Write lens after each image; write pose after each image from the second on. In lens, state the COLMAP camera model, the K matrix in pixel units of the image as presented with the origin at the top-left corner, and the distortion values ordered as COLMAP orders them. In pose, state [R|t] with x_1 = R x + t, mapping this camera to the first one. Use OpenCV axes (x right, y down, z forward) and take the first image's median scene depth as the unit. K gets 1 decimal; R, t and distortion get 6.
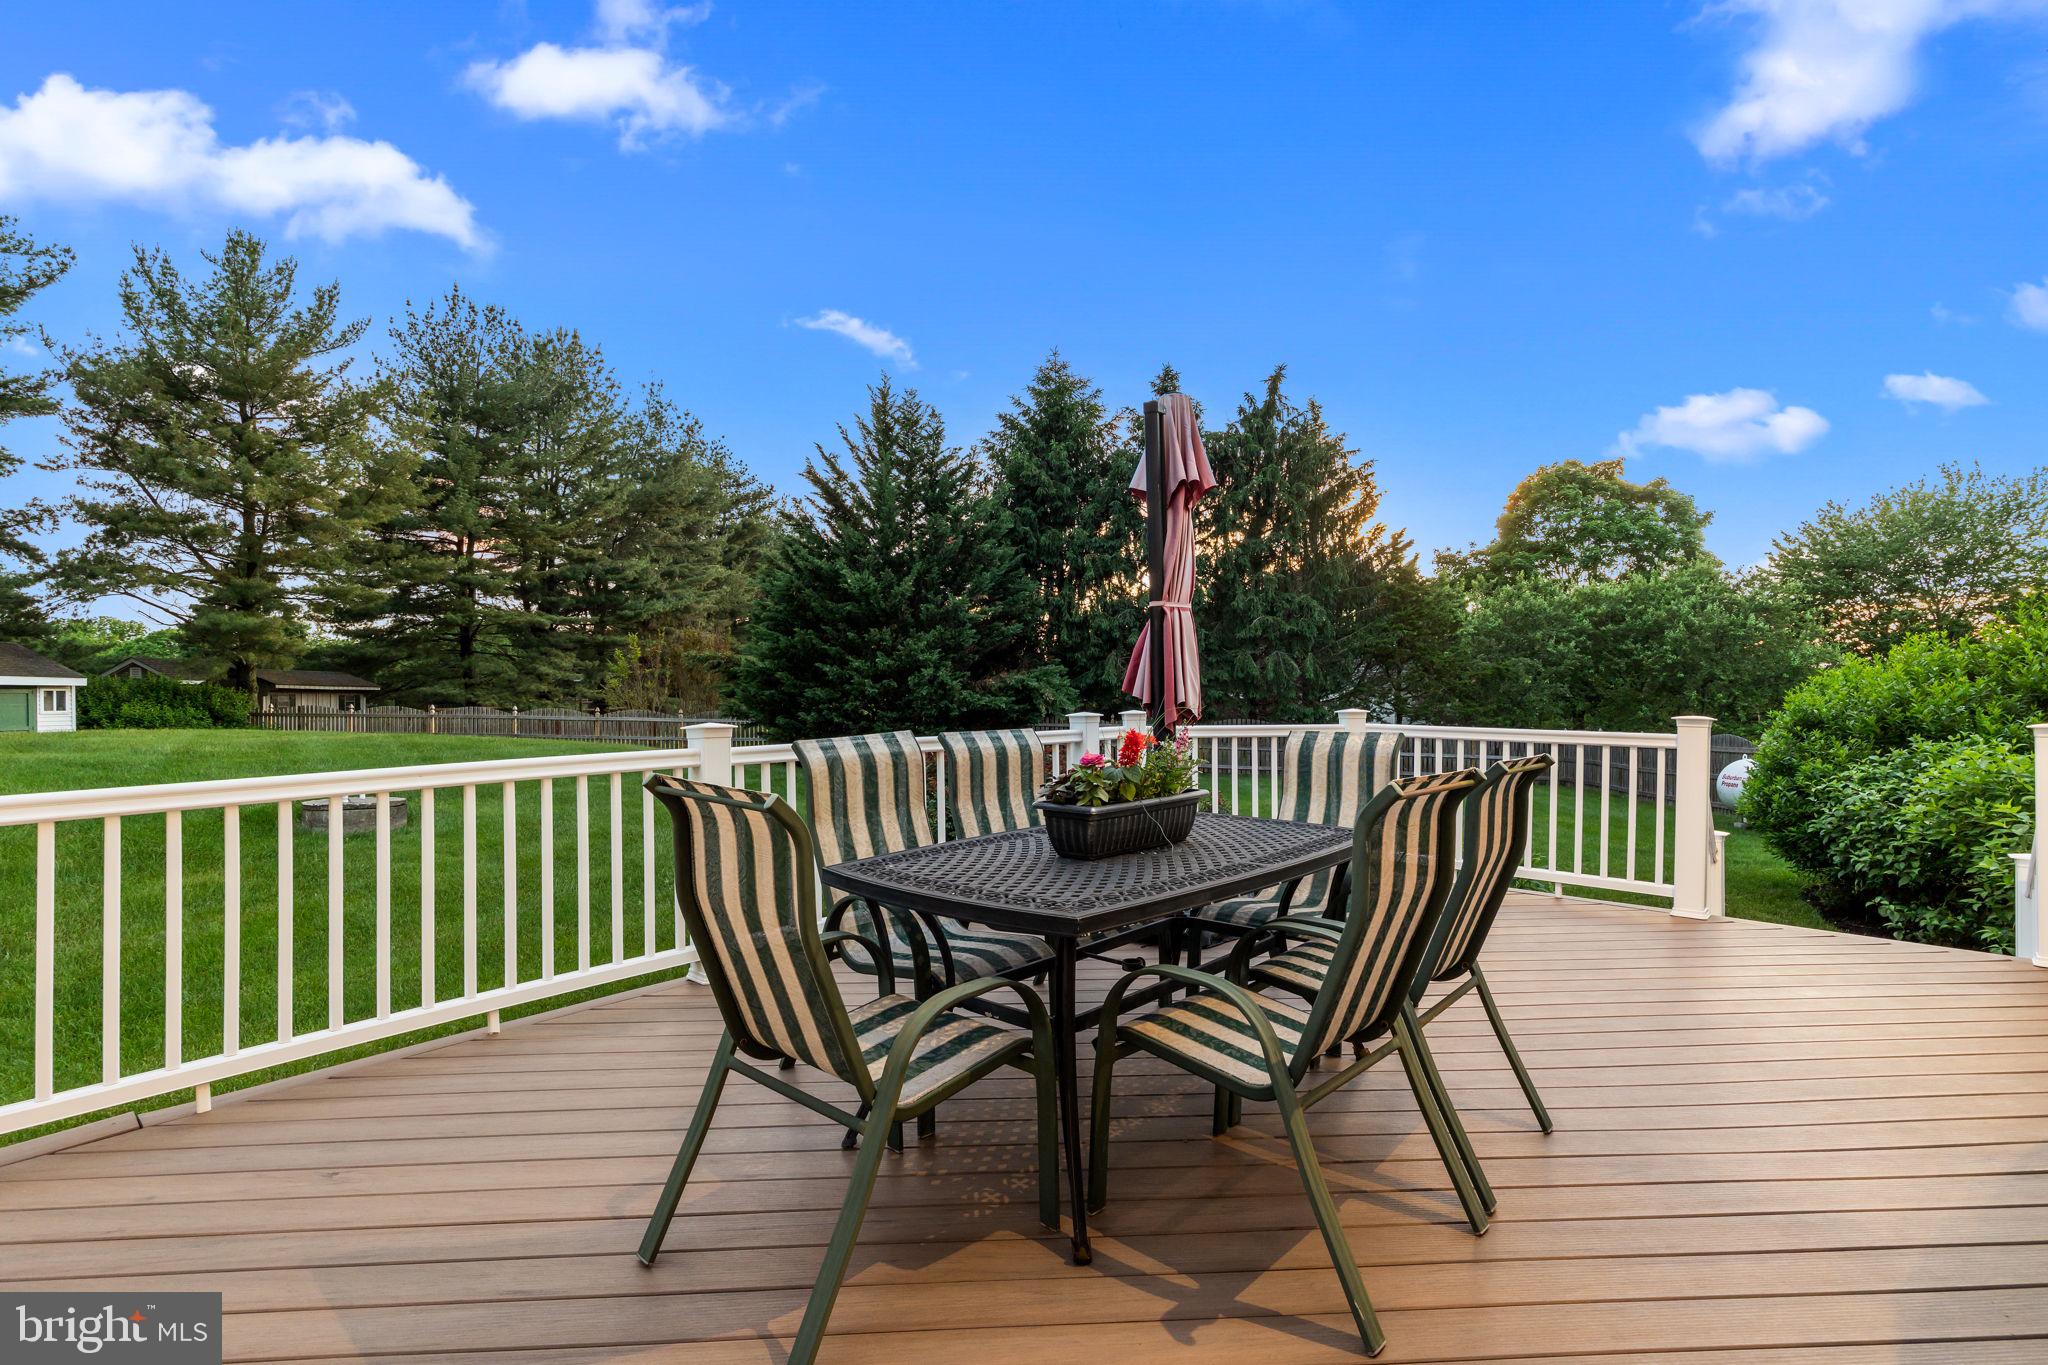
lens RADIAL K [[931.6, 0, 1024.0], [0, 931.6, 682.5], [0, 0, 1]] dist [0.004621, 0.000463]
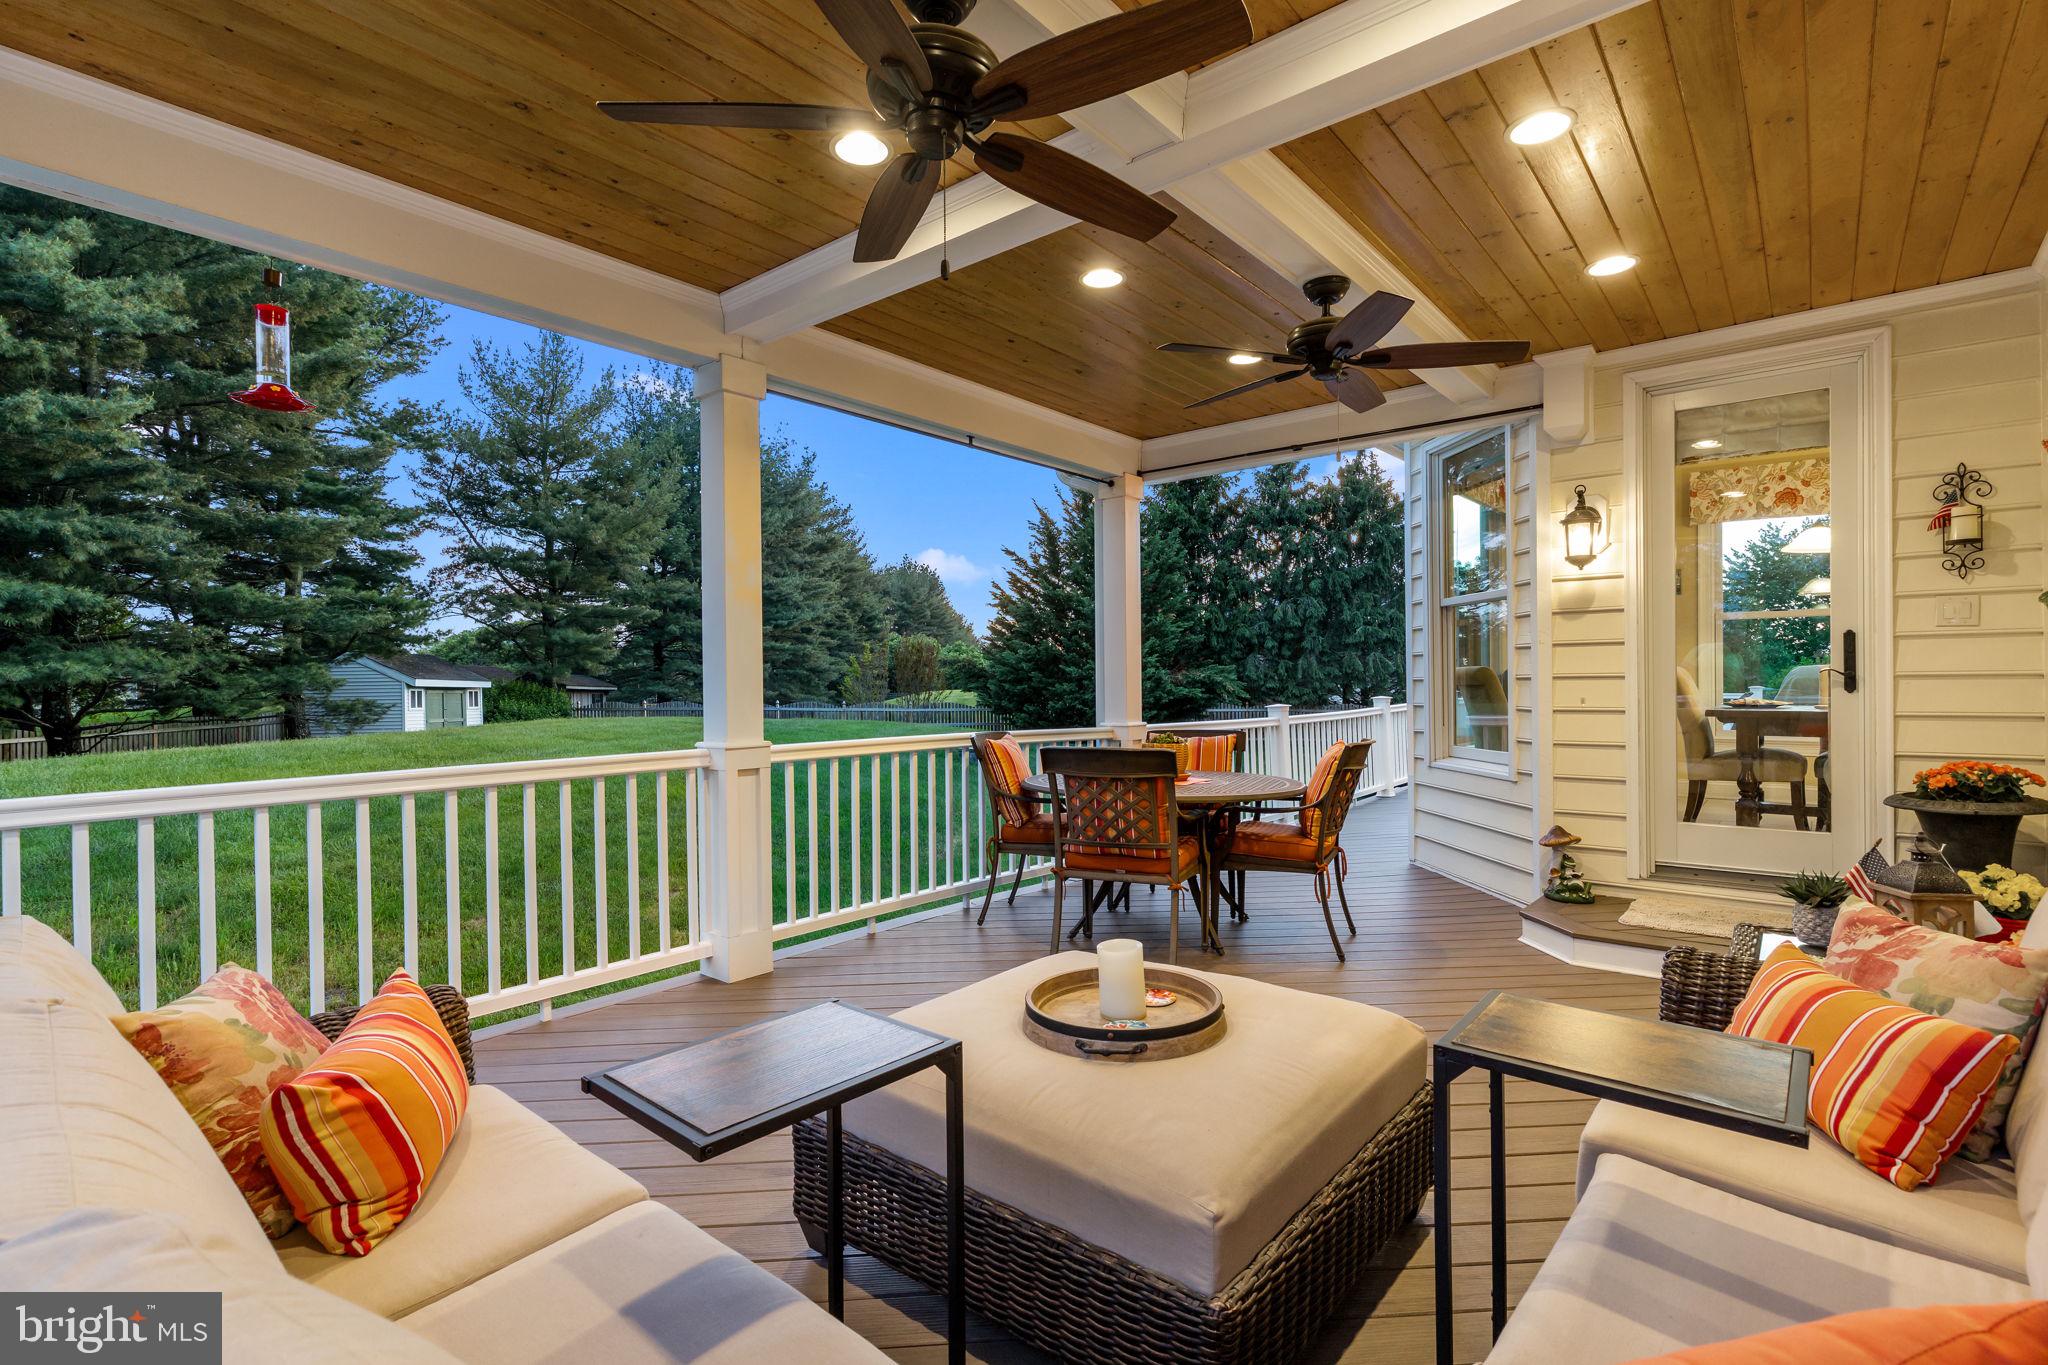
lens RADIAL K [[950.0, 0, 1024.0], [0, 950.0, 682.5], [0, 0, 1]] dist [-0.001256, -0.000010]
pose [[0.998885, -0.010078, 0.046111, -0.279509], [0.010025, 0.999949, 0.001378, 0.002092], [-0.046122, -0.000914, 0.998935, -0.318133]]
